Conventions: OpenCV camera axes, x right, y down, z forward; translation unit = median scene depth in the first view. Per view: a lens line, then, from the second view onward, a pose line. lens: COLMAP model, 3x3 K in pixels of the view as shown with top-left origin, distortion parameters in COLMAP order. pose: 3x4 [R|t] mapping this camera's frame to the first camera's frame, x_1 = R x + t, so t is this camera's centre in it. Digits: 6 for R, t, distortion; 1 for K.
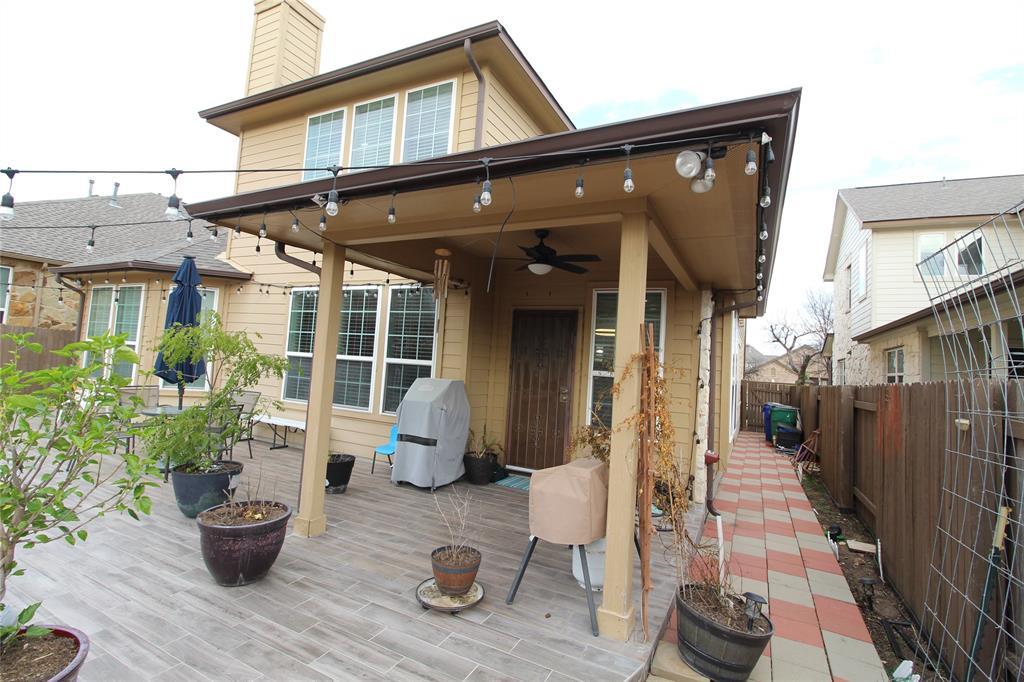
lens RADIAL K [[476.2, 0, 510.1], [0, 476.2, 338.6], [0, 0, 1]] dist [-0.018800, 0.000240]
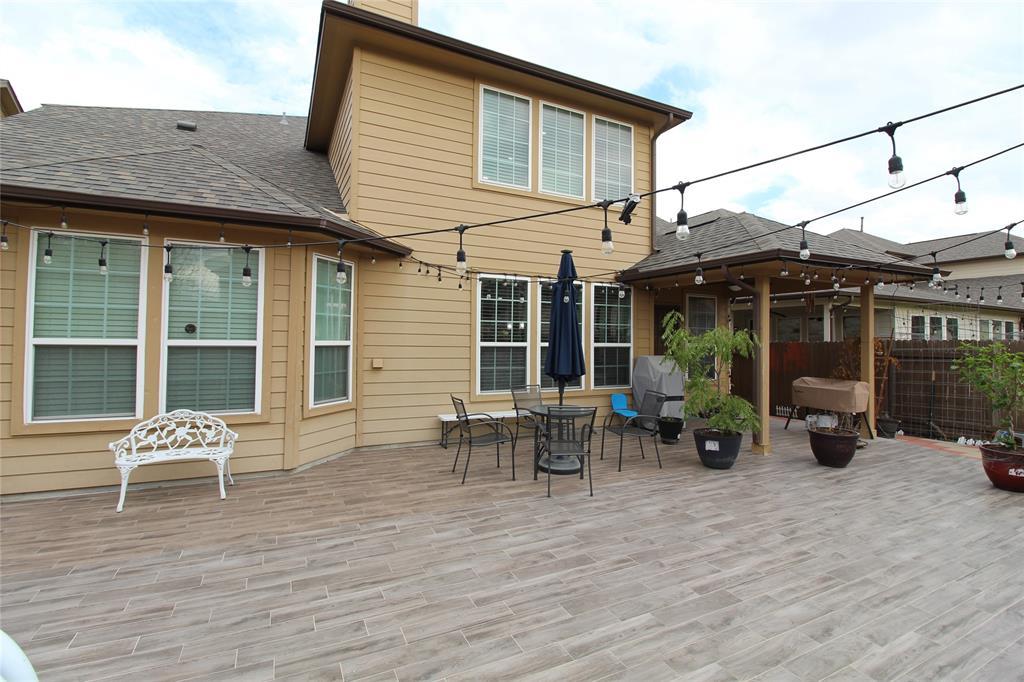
lens RADIAL K [[476.2, 0, 510.8], [0, 476.2, 335.3], [0, 0, 1]] dist [-0.018800, 0.000240]
pose [[0.589943, -0.049754, 0.805911, -1.175405], [-0.015872, 0.997192, 0.073182, -0.055768], [-0.807289, -0.055965, 0.587497, 0.401671]]
